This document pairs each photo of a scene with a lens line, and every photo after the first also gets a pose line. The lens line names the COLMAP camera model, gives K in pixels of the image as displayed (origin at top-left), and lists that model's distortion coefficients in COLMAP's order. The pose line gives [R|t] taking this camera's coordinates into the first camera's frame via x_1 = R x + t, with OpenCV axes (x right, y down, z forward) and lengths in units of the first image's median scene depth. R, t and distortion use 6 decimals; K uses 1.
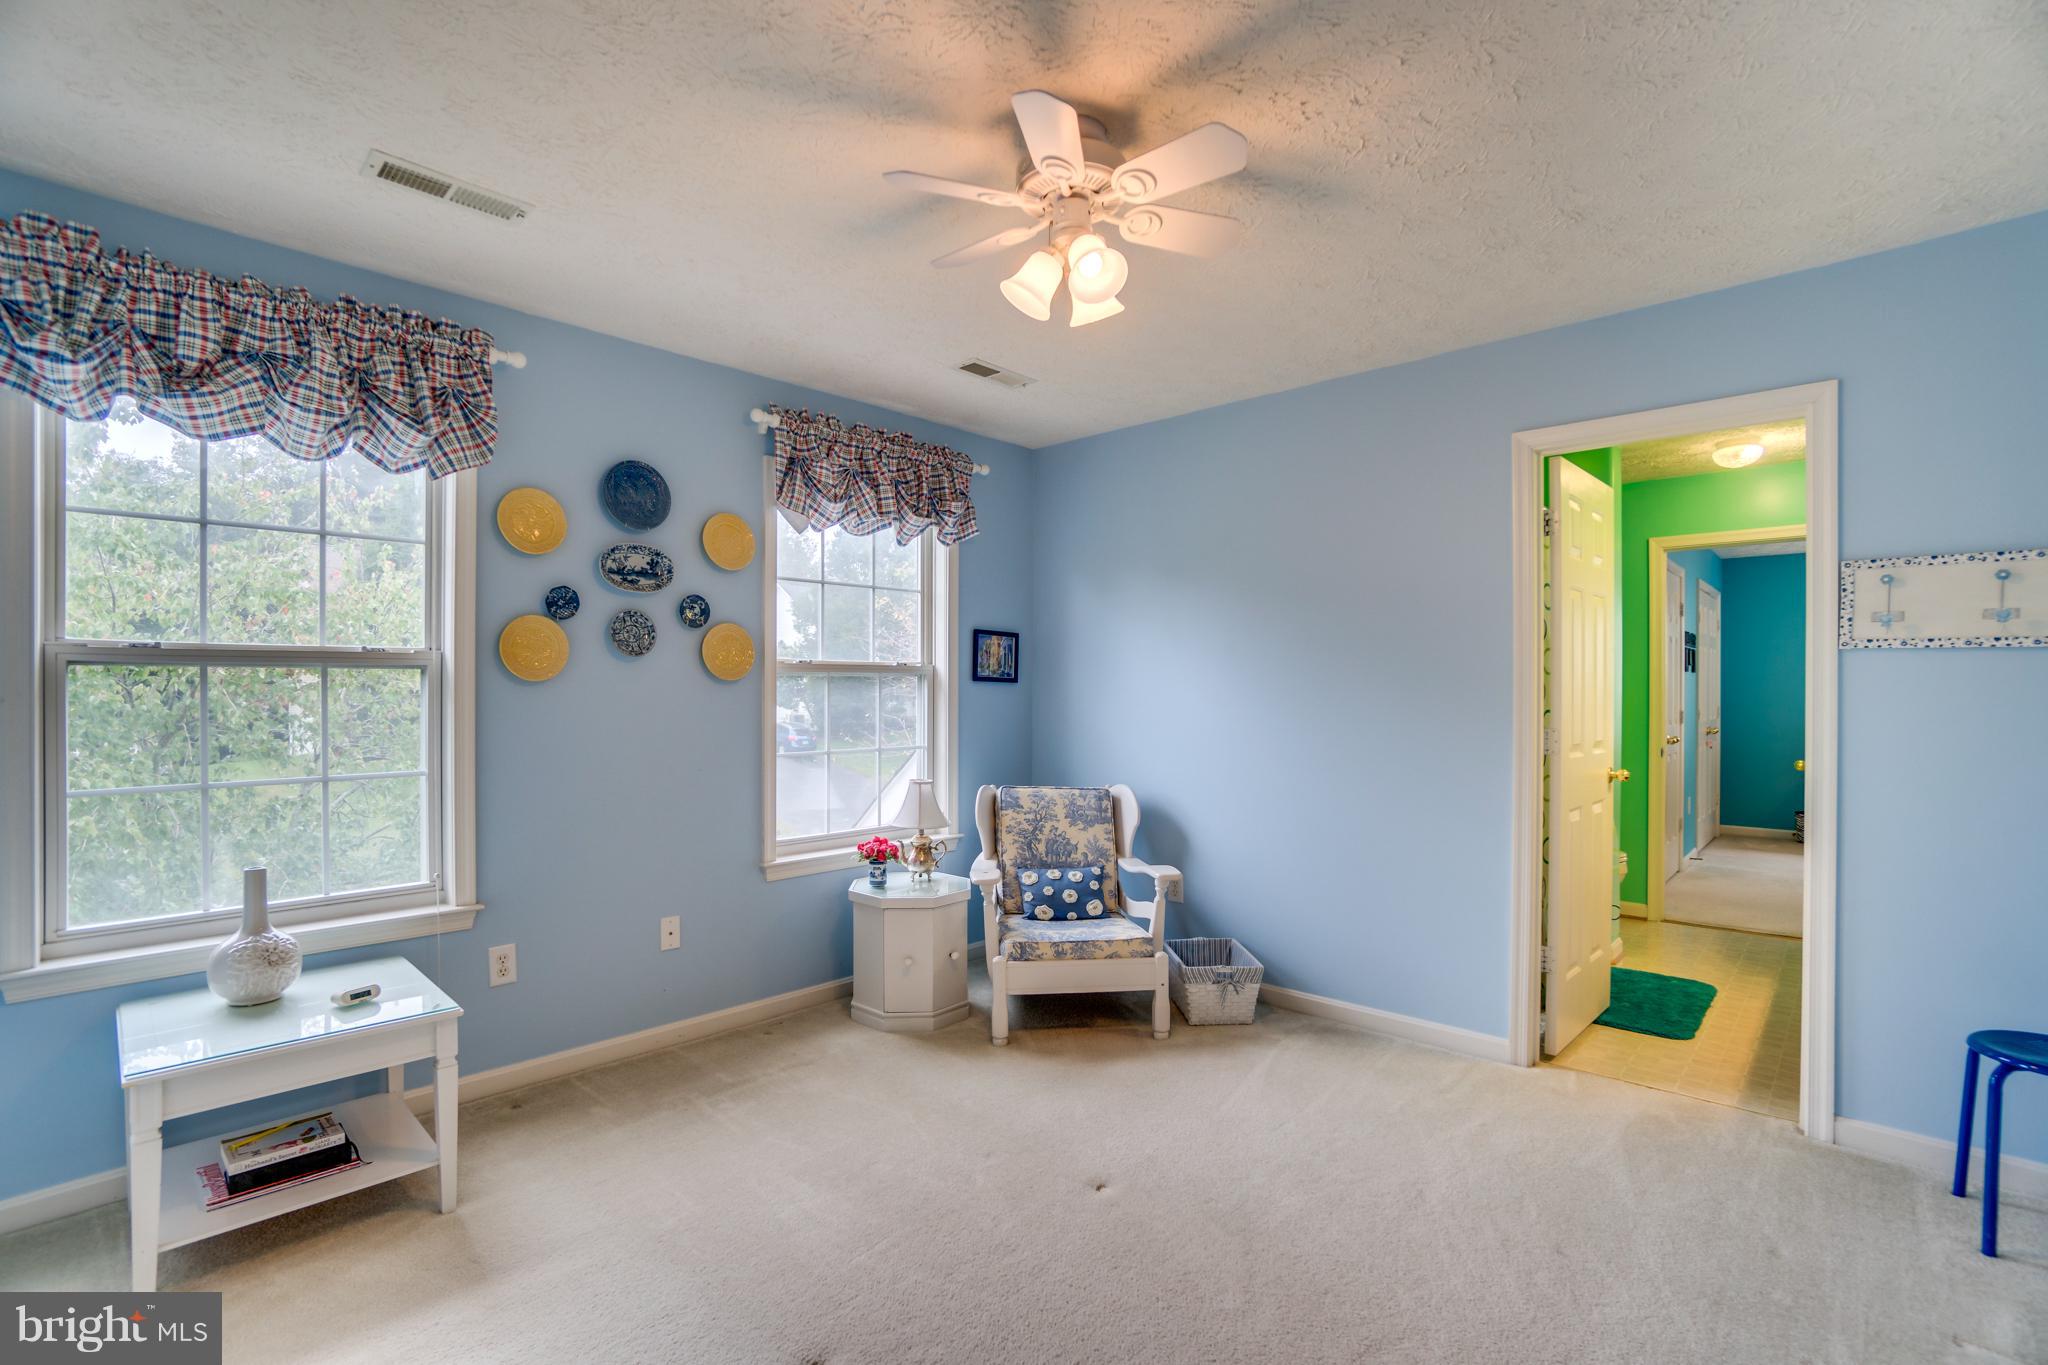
lens RADIAL K [[921.1, 0, 1021.6], [0, 921.1, 690.8], [0, 0, 1]] dist [-0.011344, 0.013172]
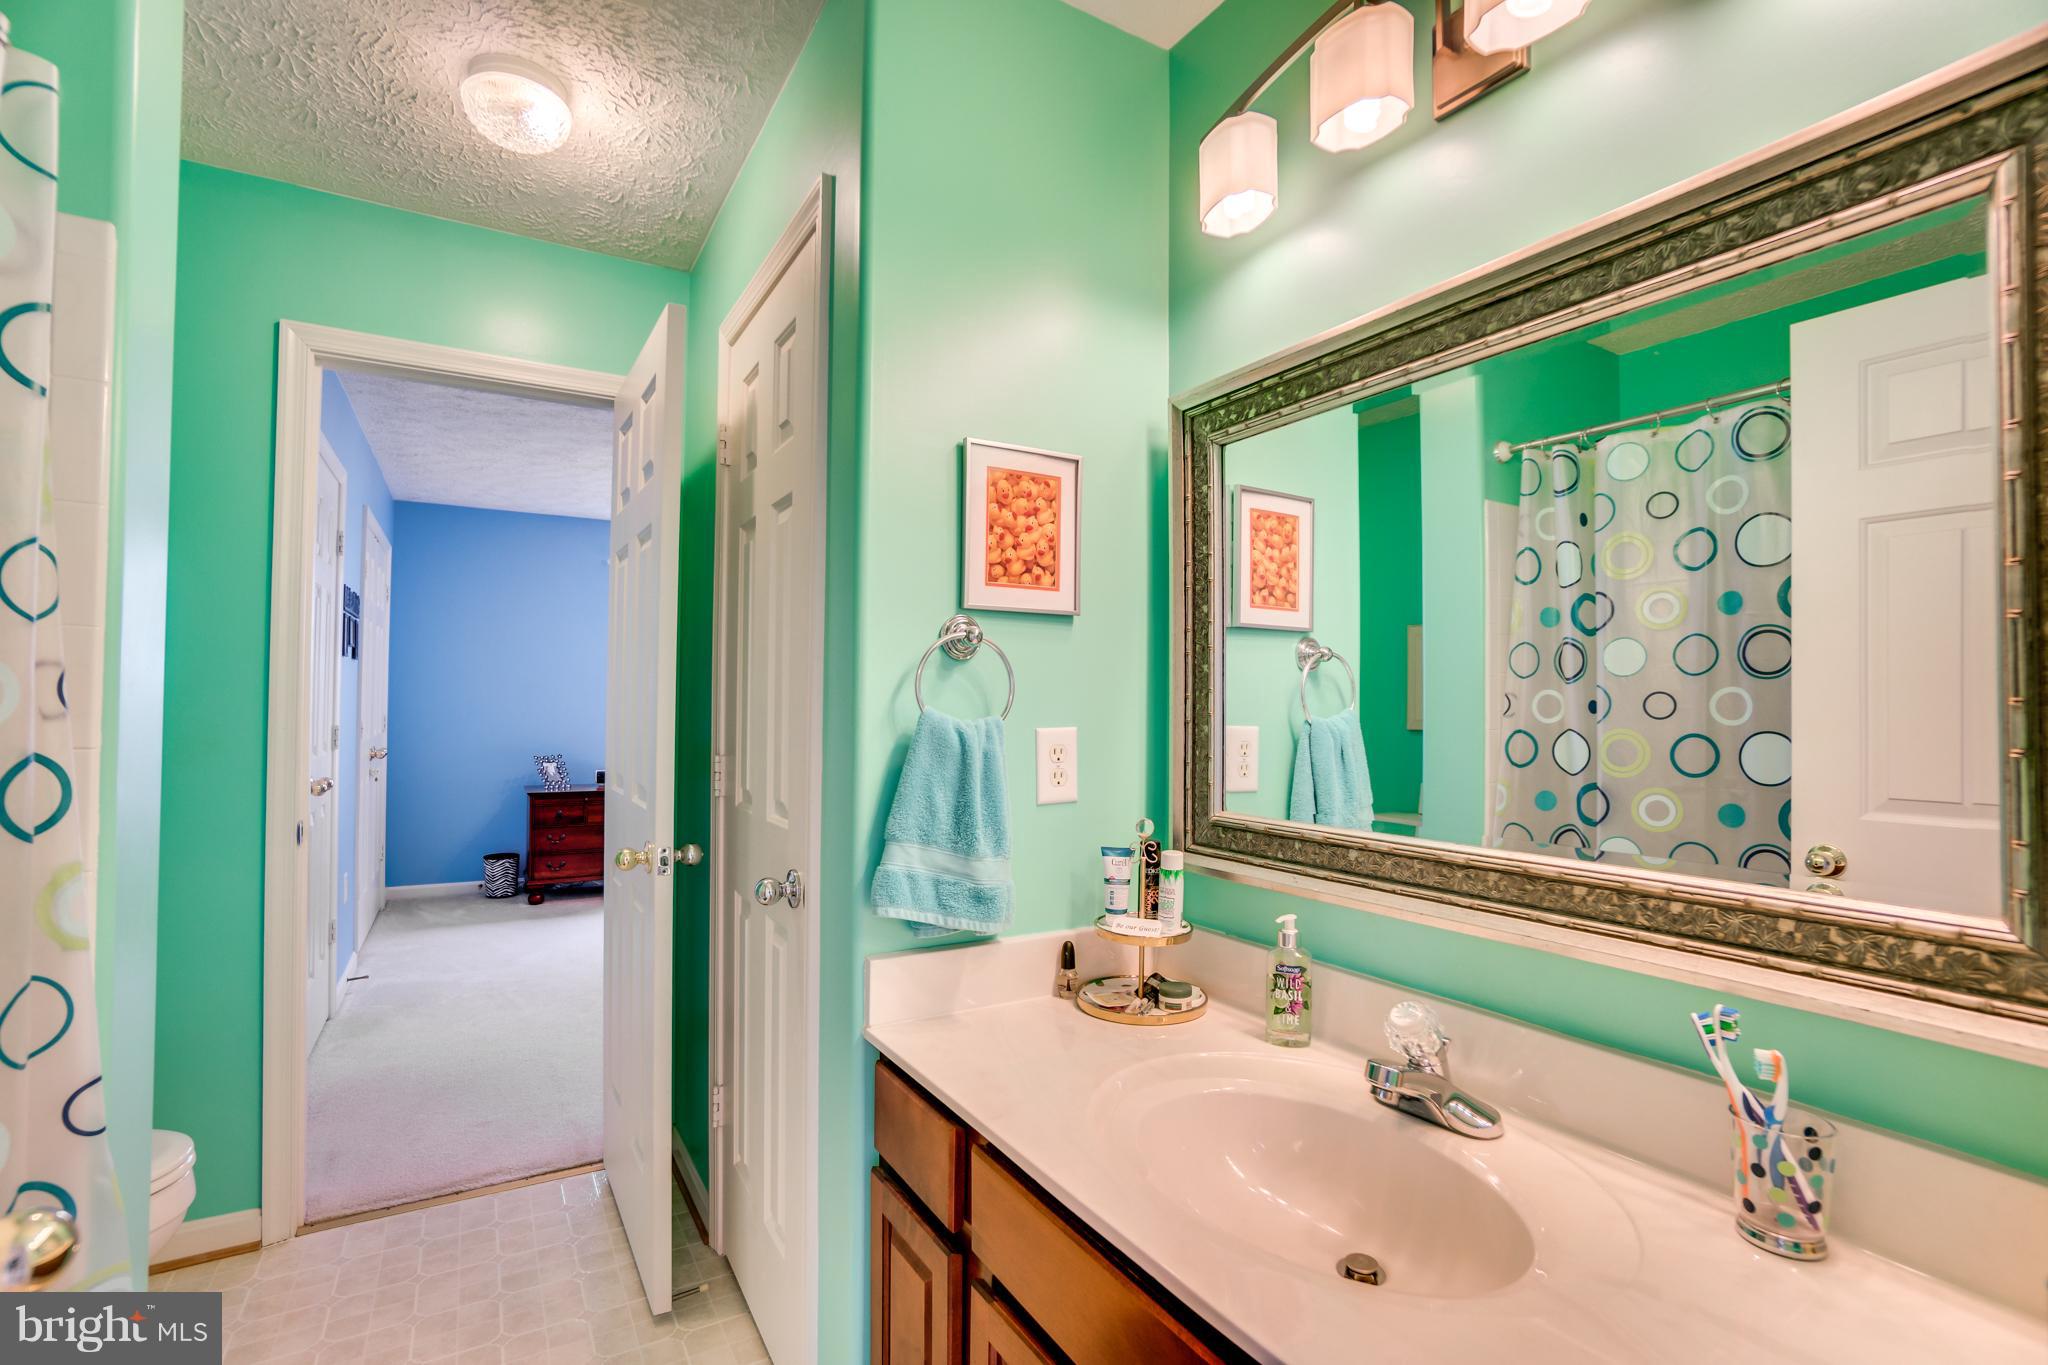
lens RADIAL K [[866.8, 0, 1024.0], [0, 866.8, 682.5], [0, 0, 1]] dist [-0.012898, -0.000213]
pose [[0.250398, 0.017630, 0.967982, 0.308213], [-0.003520, 0.999844, -0.017300, 0.003207], [-0.968137, 0.000925, 0.250421, 0.450705]]
